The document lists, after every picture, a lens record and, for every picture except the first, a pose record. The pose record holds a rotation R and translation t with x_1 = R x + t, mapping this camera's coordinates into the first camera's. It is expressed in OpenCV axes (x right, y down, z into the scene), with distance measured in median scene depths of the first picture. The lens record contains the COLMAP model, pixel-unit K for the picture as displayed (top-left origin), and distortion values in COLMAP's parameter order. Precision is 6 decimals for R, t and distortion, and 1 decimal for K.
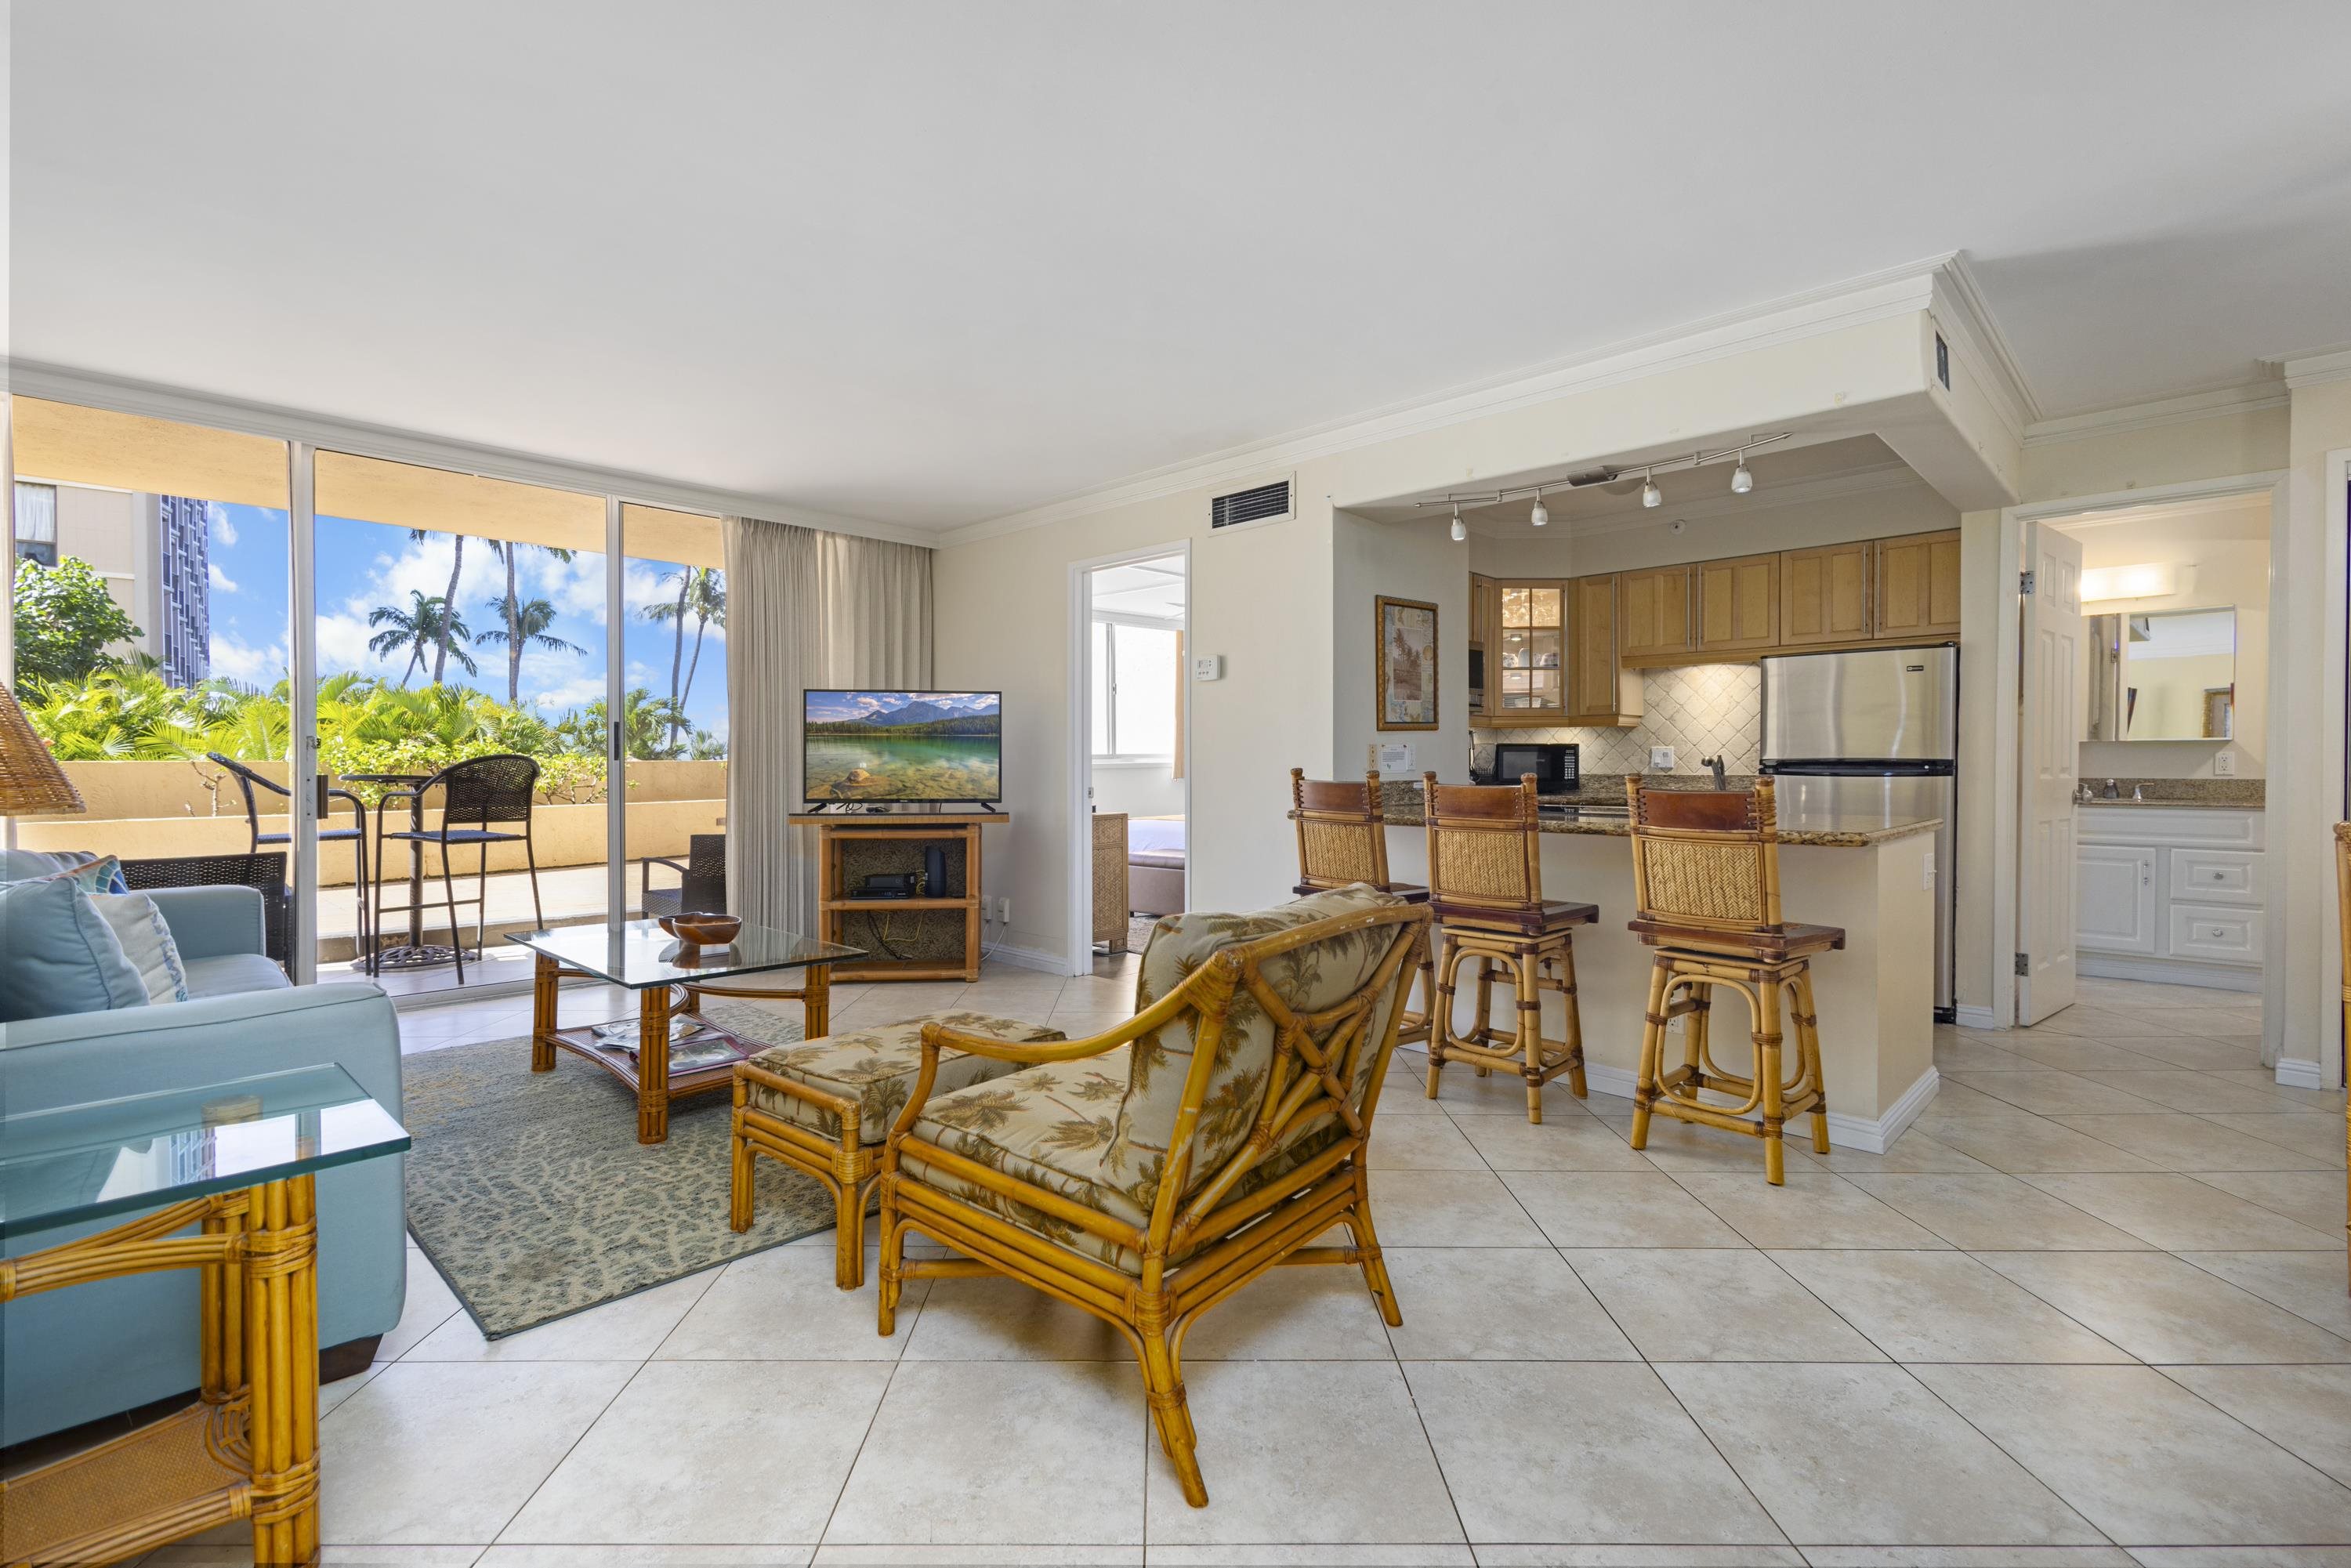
lens RADIAL K [[1066.0, 0, 1171.5], [0, 1066.0, 774.6], [0, 0, 1]] dist [0.000645, 0.000094]
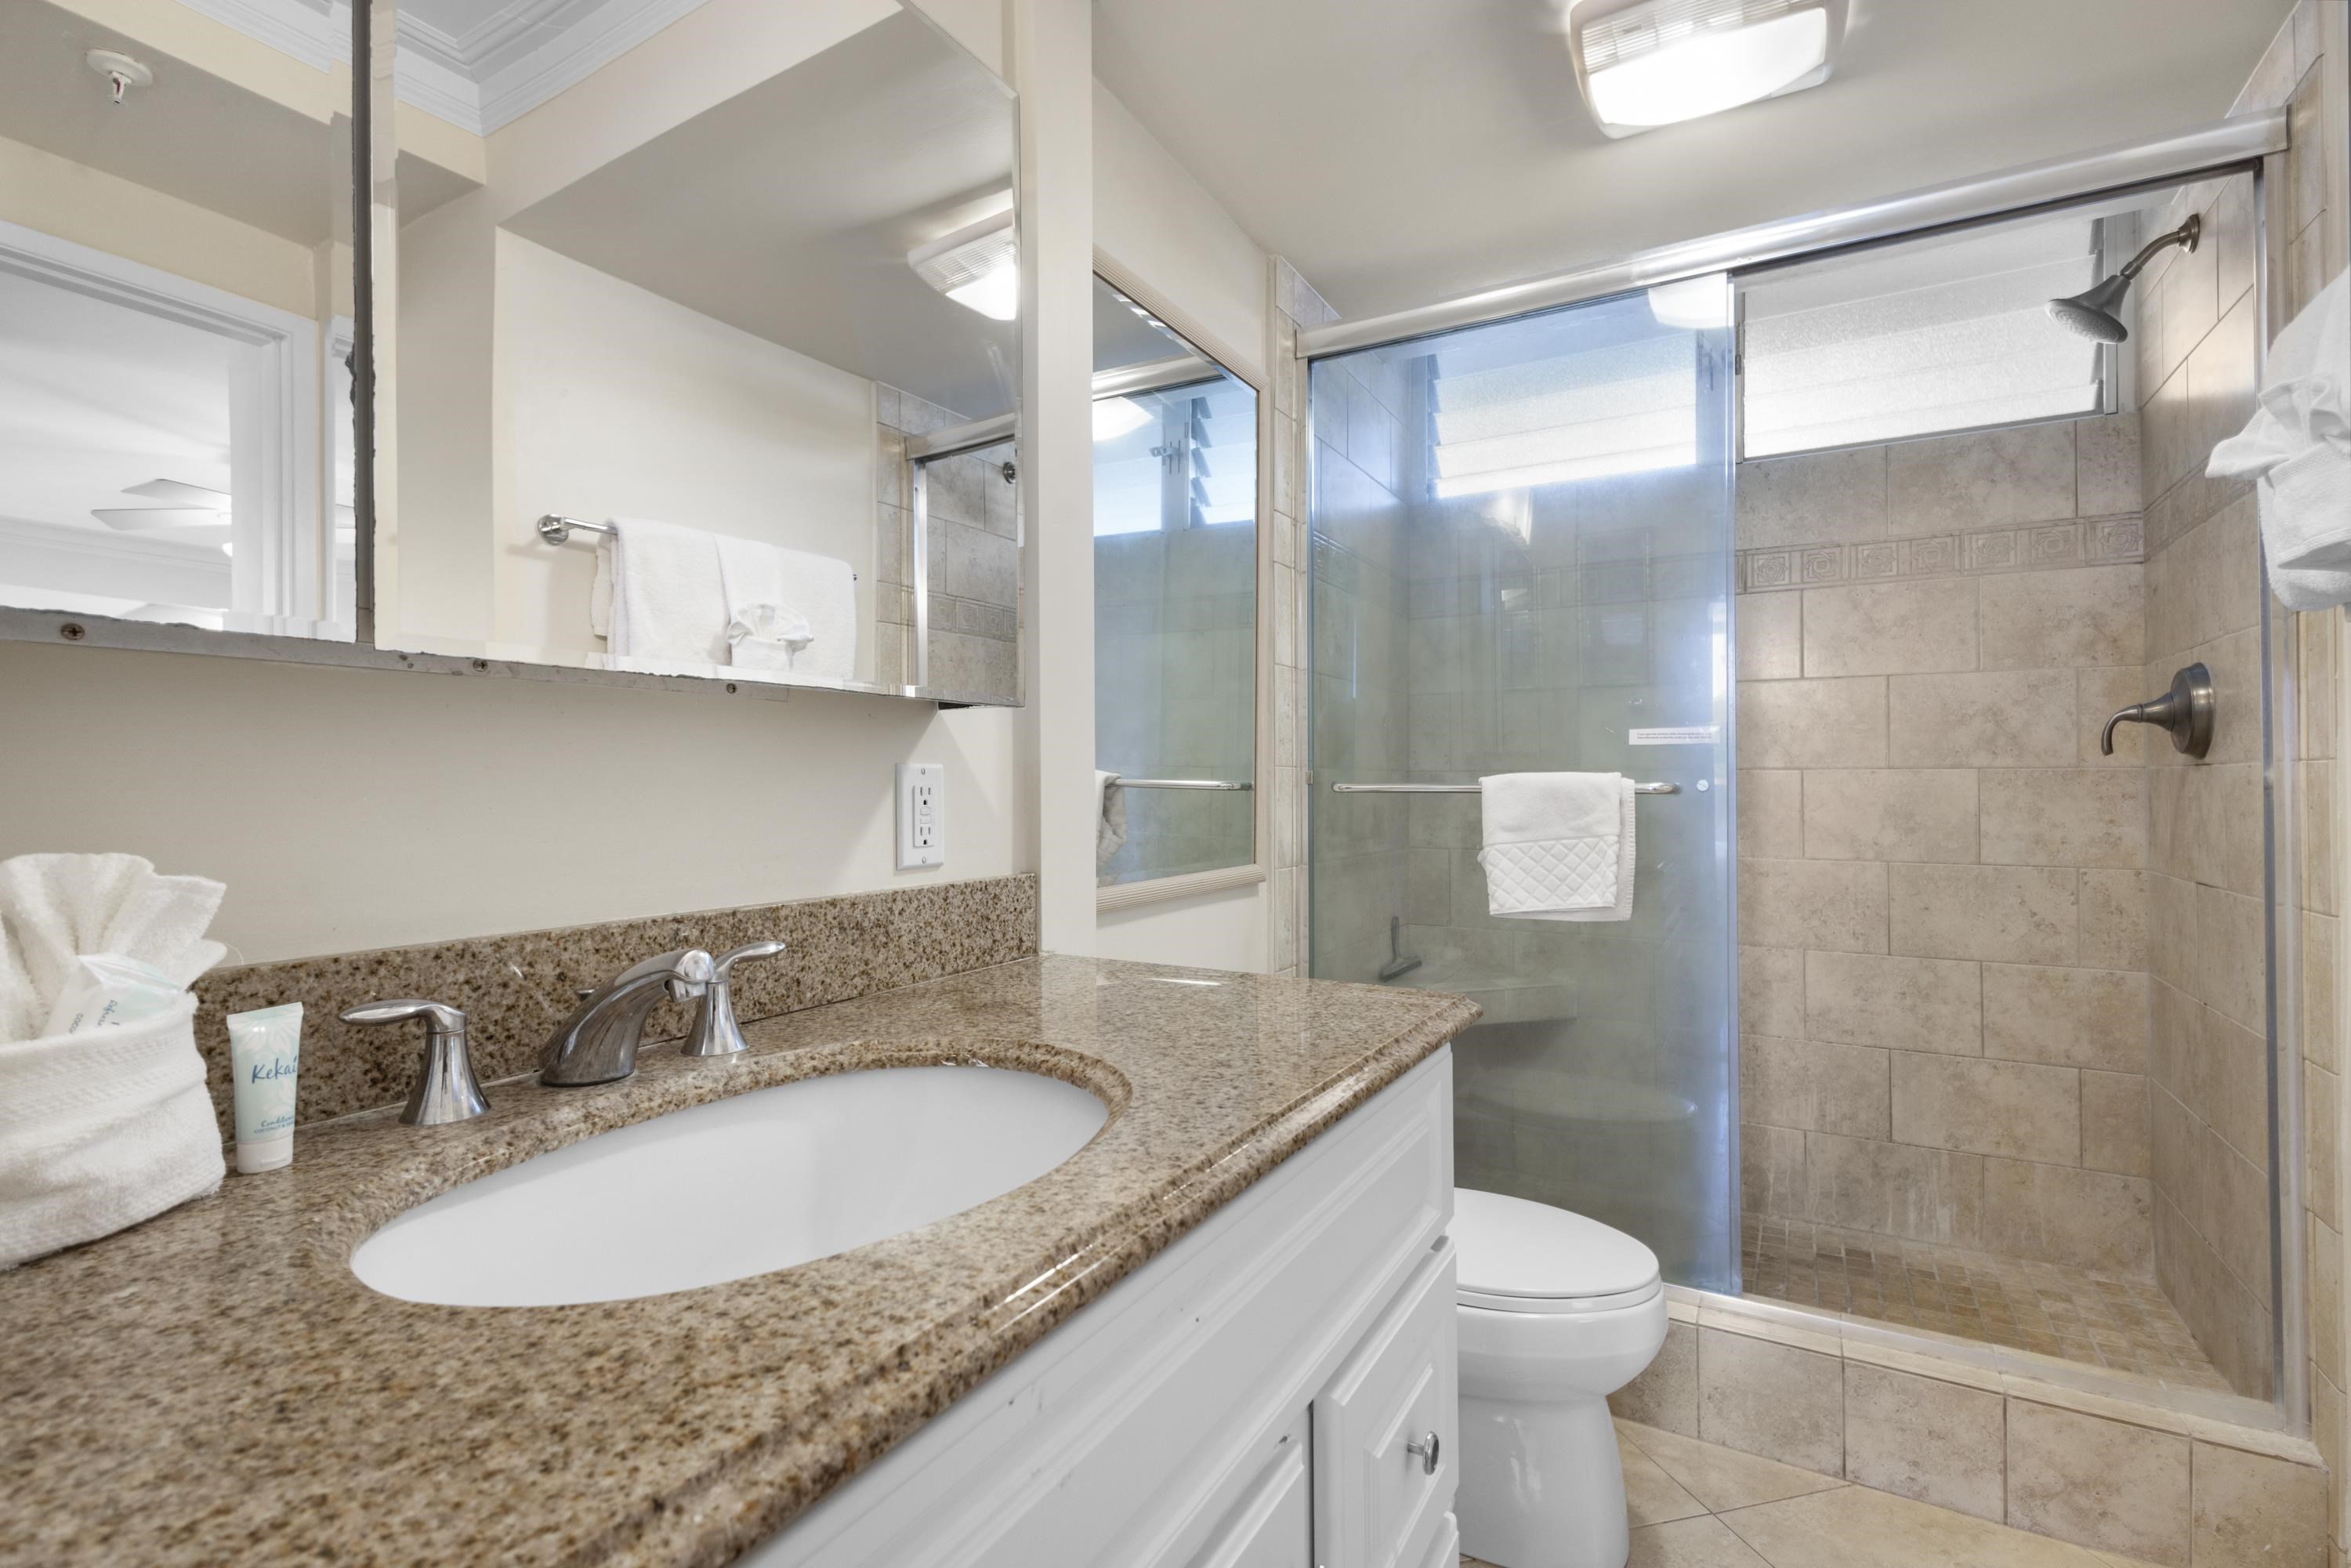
lens RADIAL K [[1076.0, 0, 1167.6], [0, 1076.0, 781.2], [0, 0, 1]] dist [0.003825, -0.000346]
pose [[-0.250820, 0.002160, 0.968031, 0.801823], [0.016946, 0.999854, 0.002160, -0.018093], [-0.967886, 0.016946, -0.250820, 1.067330]]
